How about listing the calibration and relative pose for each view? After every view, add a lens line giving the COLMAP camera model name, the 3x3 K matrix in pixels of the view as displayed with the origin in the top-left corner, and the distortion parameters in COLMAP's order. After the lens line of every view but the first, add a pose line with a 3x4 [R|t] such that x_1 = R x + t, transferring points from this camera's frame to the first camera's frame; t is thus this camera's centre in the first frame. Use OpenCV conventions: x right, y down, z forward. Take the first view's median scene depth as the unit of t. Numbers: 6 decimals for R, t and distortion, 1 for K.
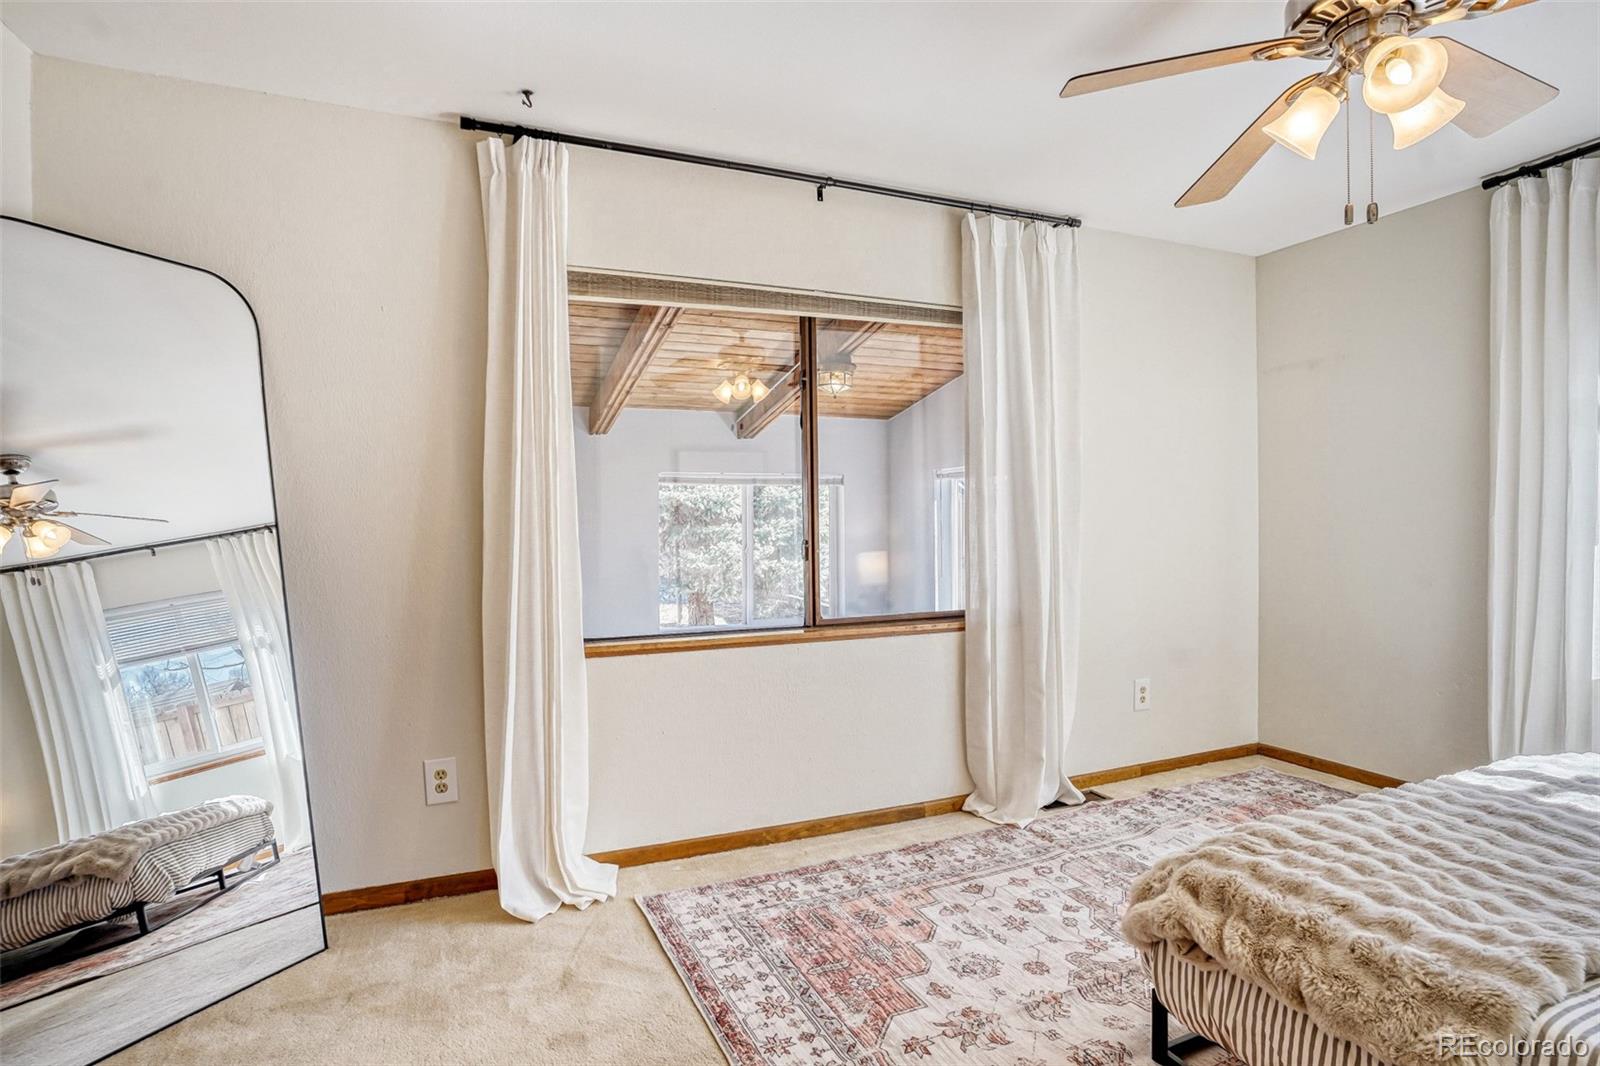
lens RADIAL K [[828.7, 0, 790.3], [0, 828.7, 529.8], [0, 0, 1]] dist [-0.055002, 0.022570]
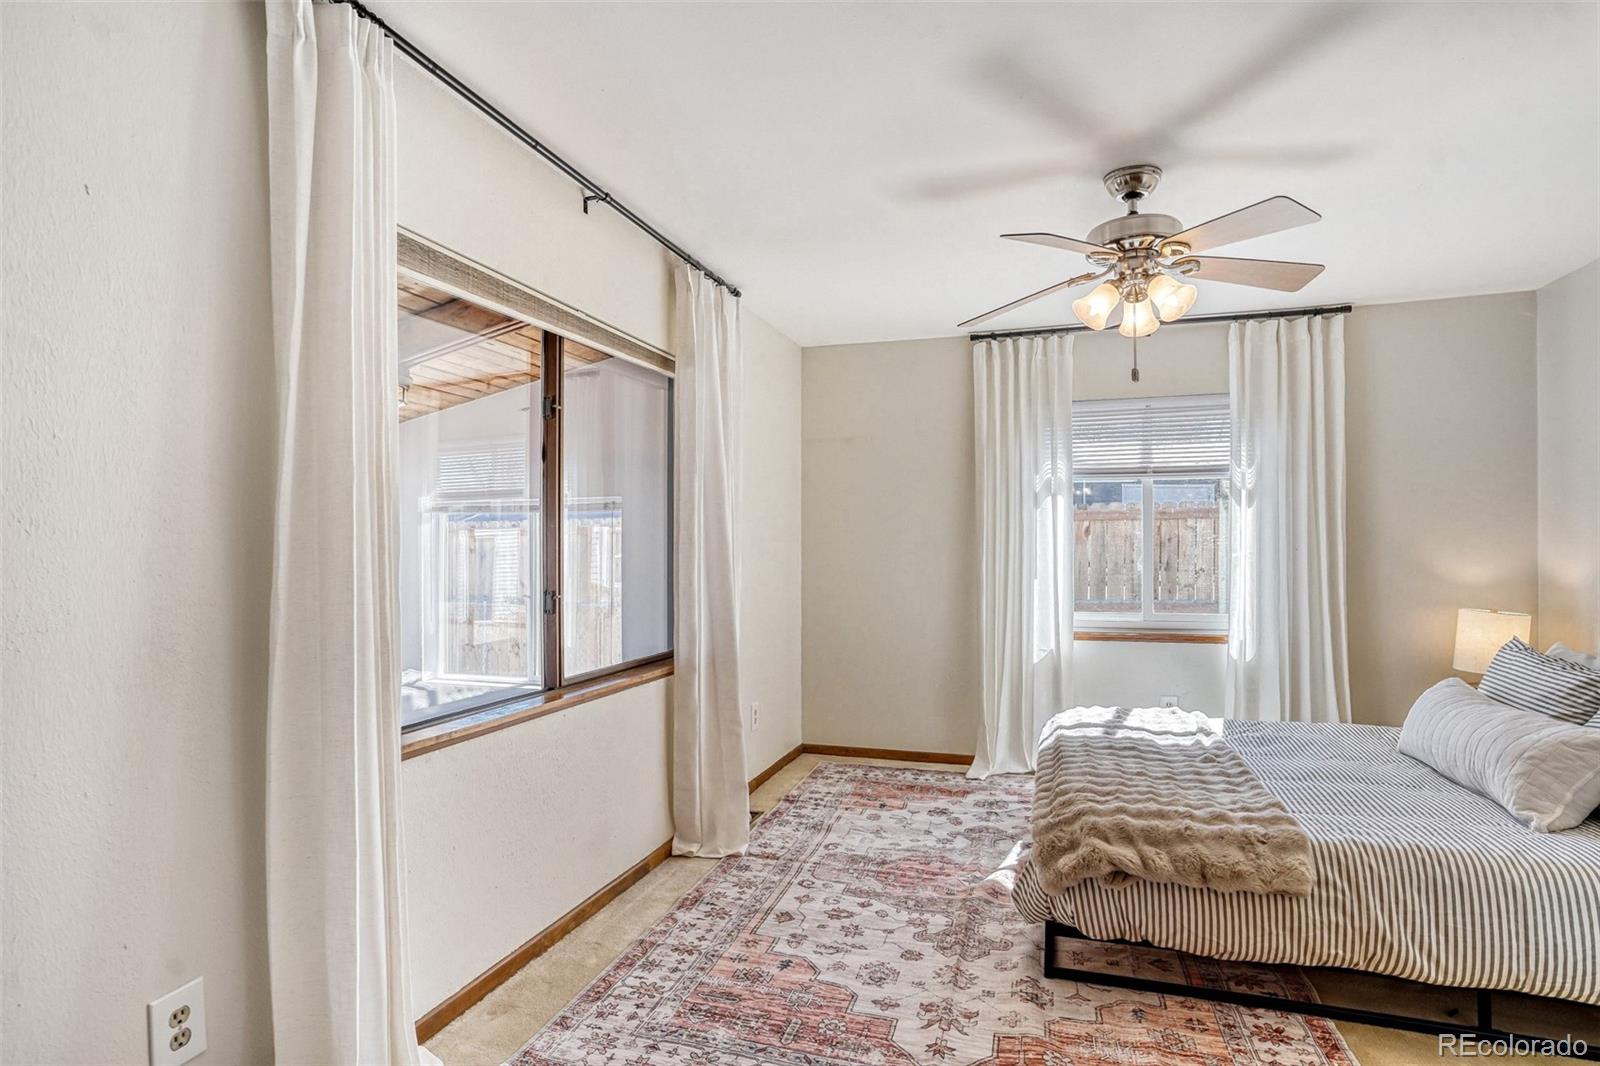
lens RADIAL K [[828.7, 0, 797.5], [0, 828.7, 542.2], [0, 0, 1]] dist [-0.055002, 0.022570]
pose [[0.655317, 0.012113, 0.755256, -0.531506], [0.003573, 0.999811, -0.019135, -0.023753], [-0.755345, 0.015238, 0.655150, 0.265598]]
